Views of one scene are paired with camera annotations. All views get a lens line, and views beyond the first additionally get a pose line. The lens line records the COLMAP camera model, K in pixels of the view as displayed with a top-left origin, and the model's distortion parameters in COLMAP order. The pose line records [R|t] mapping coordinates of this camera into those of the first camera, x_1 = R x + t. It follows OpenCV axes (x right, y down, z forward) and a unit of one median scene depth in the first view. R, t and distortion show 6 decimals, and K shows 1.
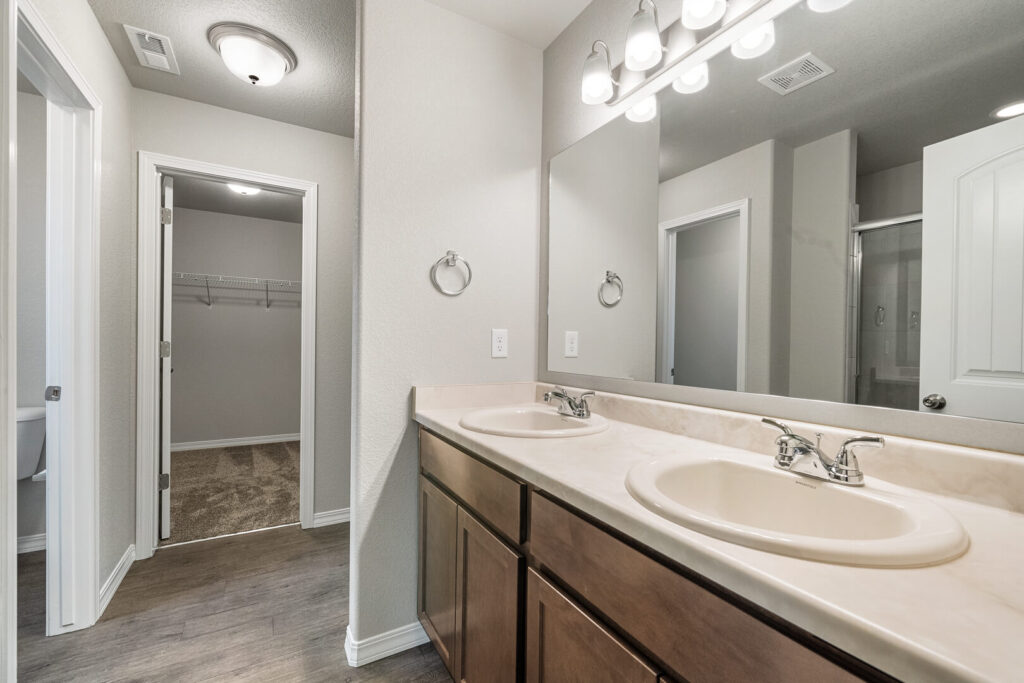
lens RADIAL K [[401.6, 0, 516.7], [0, 401.6, 345.6], [0, 0, 1]] dist [0.001485, 0.000401]
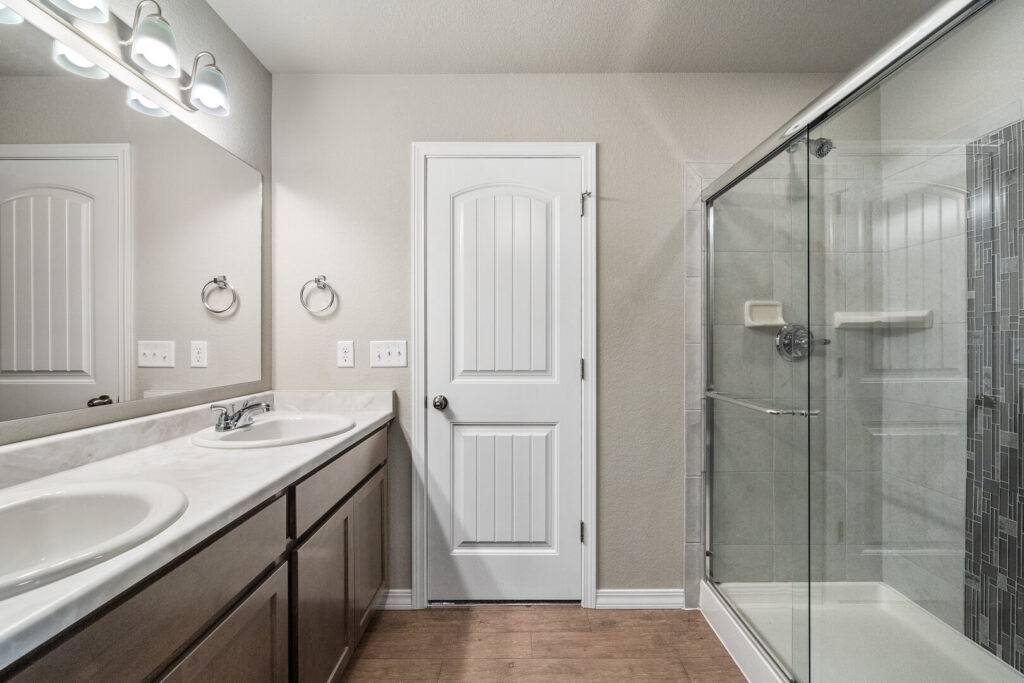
lens RADIAL K [[401.6, 0, 516.7], [0, 401.6, 345.6], [0, 0, 1]] dist [0.001485, 0.000401]
pose [[-0.878573, -0.010352, 0.477496, -0.907569], [-0.004715, 0.999904, 0.013002, -0.057914], [-0.477585, 0.009172, -0.878538, 1.434624]]
